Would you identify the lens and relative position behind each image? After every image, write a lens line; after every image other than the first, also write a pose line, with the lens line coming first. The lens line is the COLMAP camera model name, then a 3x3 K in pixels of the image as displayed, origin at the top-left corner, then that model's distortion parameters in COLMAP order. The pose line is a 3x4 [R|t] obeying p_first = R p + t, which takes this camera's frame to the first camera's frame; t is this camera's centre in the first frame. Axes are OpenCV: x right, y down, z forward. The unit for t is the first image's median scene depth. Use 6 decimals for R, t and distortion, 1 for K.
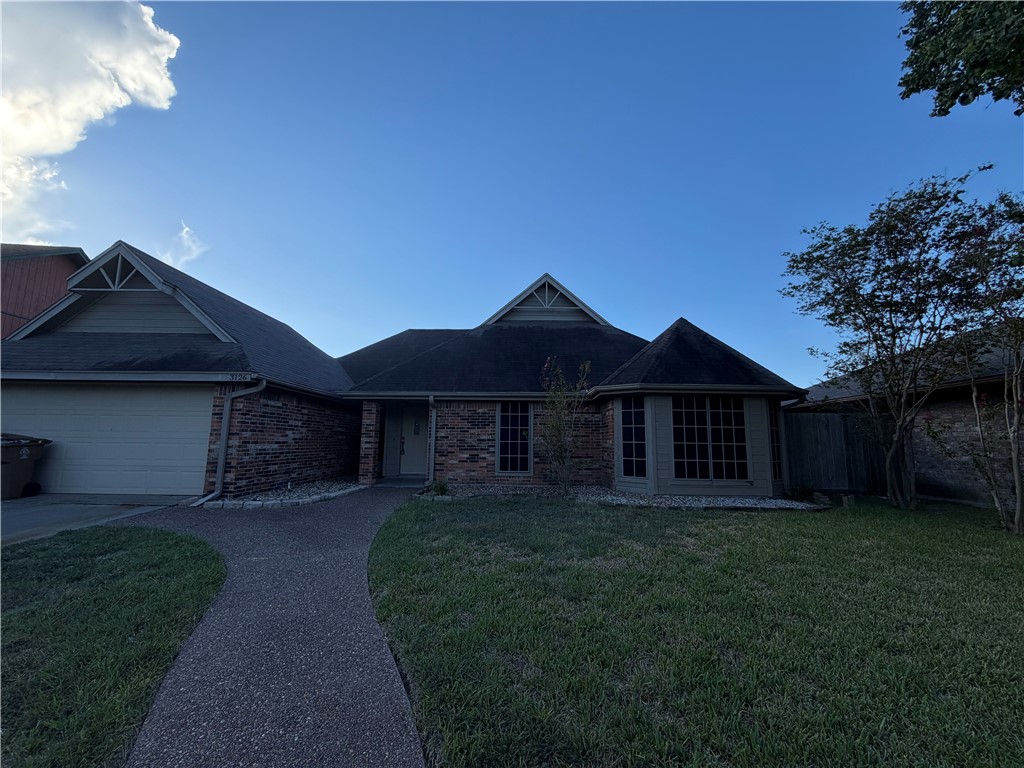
lens RADIAL K [[410.1, 0, 514.8], [0, 410.1, 389.2], [0, 0, 1]] dist [0.004367, -0.000976]
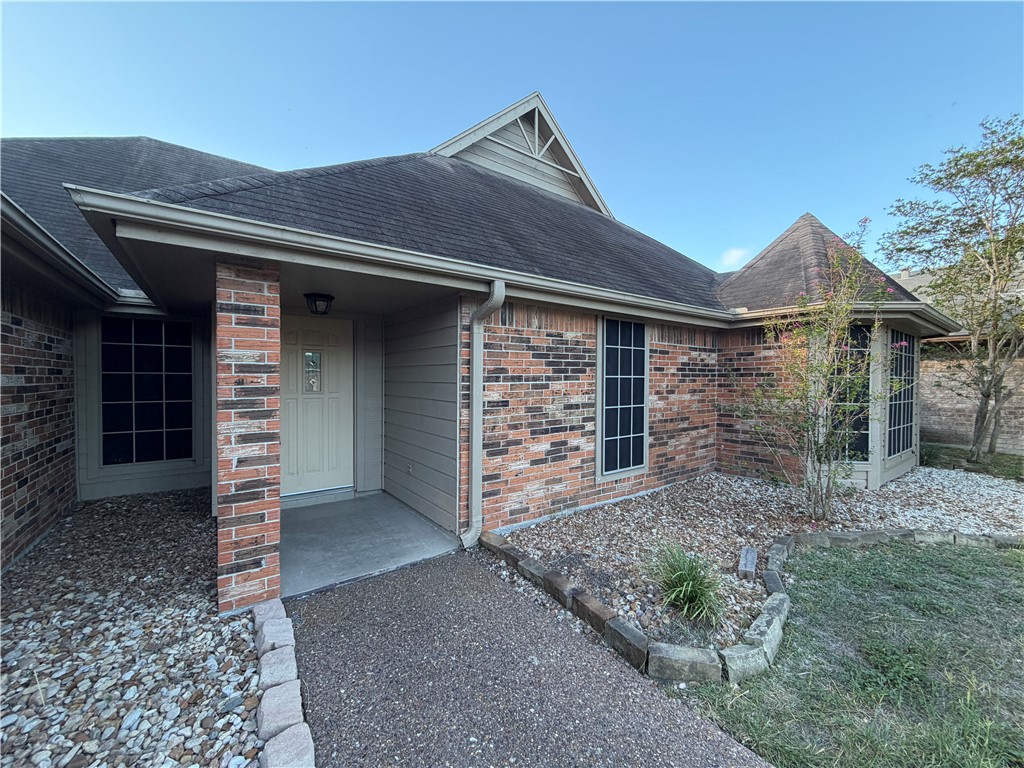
lens RADIAL K [[410.1, 0, 511.9], [0, 410.1, 381.0], [0, 0, 1]] dist [0.004367, -0.000976]
pose [[0.793212, -0.011716, 0.608833, -0.415126], [-0.073148, 0.990742, 0.114366, 0.059101], [-0.604536, -0.135251, 0.785012, 0.765517]]
